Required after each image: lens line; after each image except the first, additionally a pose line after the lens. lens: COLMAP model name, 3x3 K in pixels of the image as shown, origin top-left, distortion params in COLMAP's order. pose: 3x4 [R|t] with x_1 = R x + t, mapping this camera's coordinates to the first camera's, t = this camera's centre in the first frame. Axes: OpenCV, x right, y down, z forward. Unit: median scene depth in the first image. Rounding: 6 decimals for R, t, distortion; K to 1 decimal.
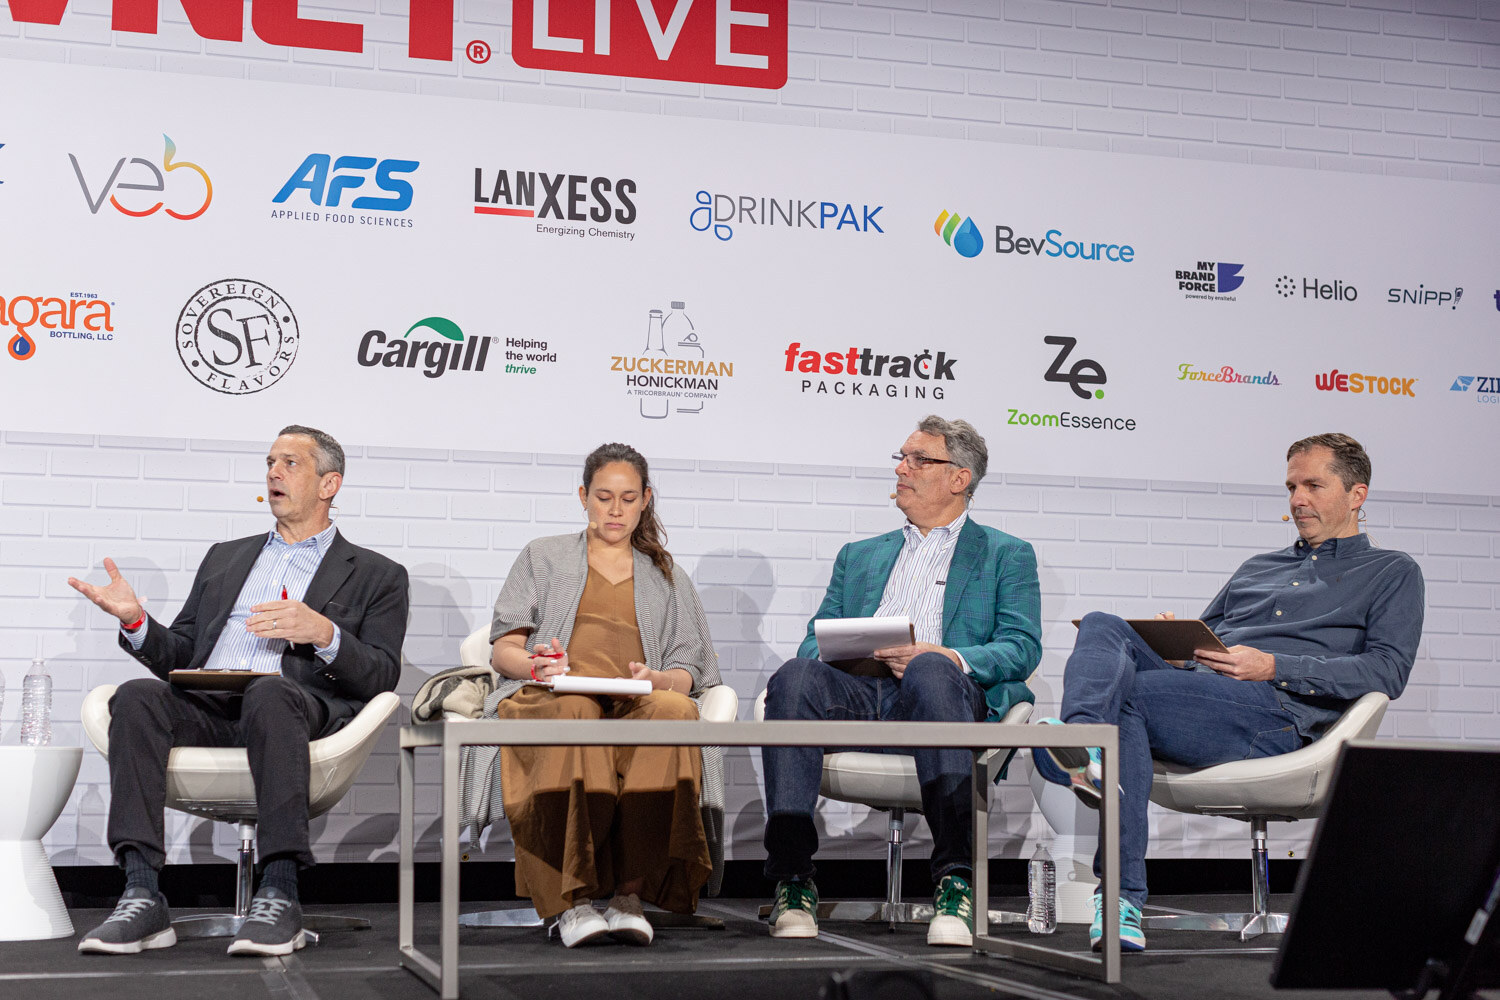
lens RADIAL K [[2167.5, 0, 717.6], [0, 2167.5, 502.3], [0, 0, 1]] dist [0.030042, 0.000000]
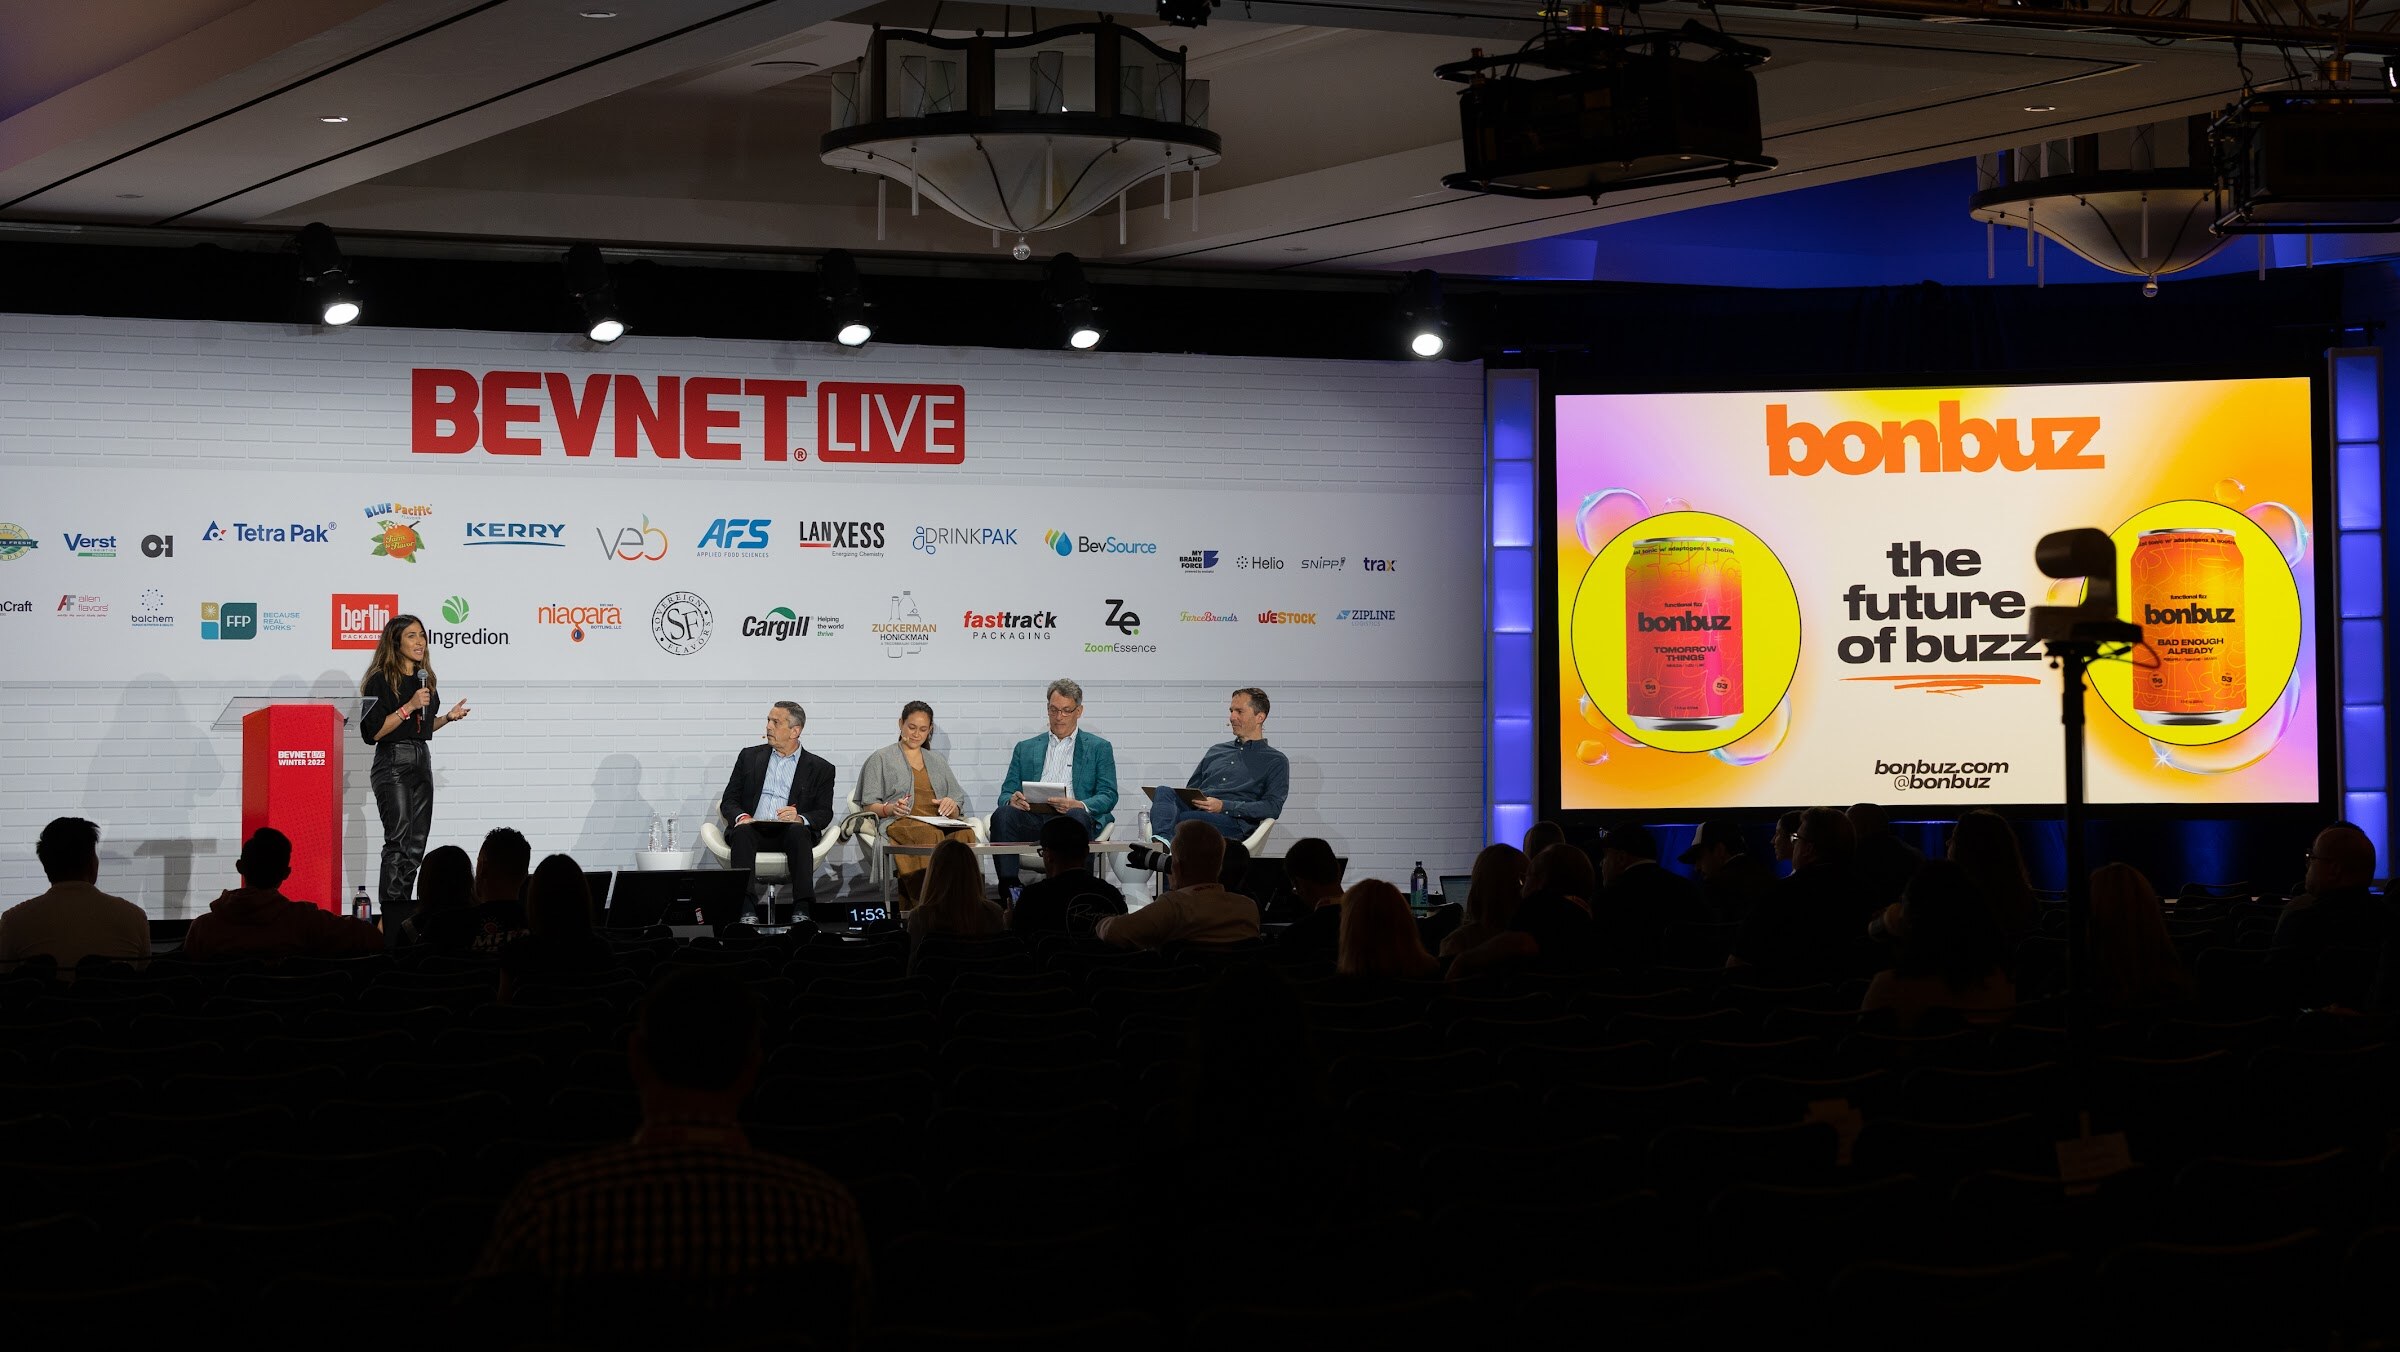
lens RADIAL K [[5037.2, 0, 1200.2], [0, 5037.2, 581.4], [0, 0, 1]] dist [0.182471, 0.000000]
pose [[0.976795, -0.002783, 0.214157, -0.660014], [-0.016946, 0.995777, 0.090231, -0.470984], [-0.213503, -0.091766, 0.972623, -3.034588]]
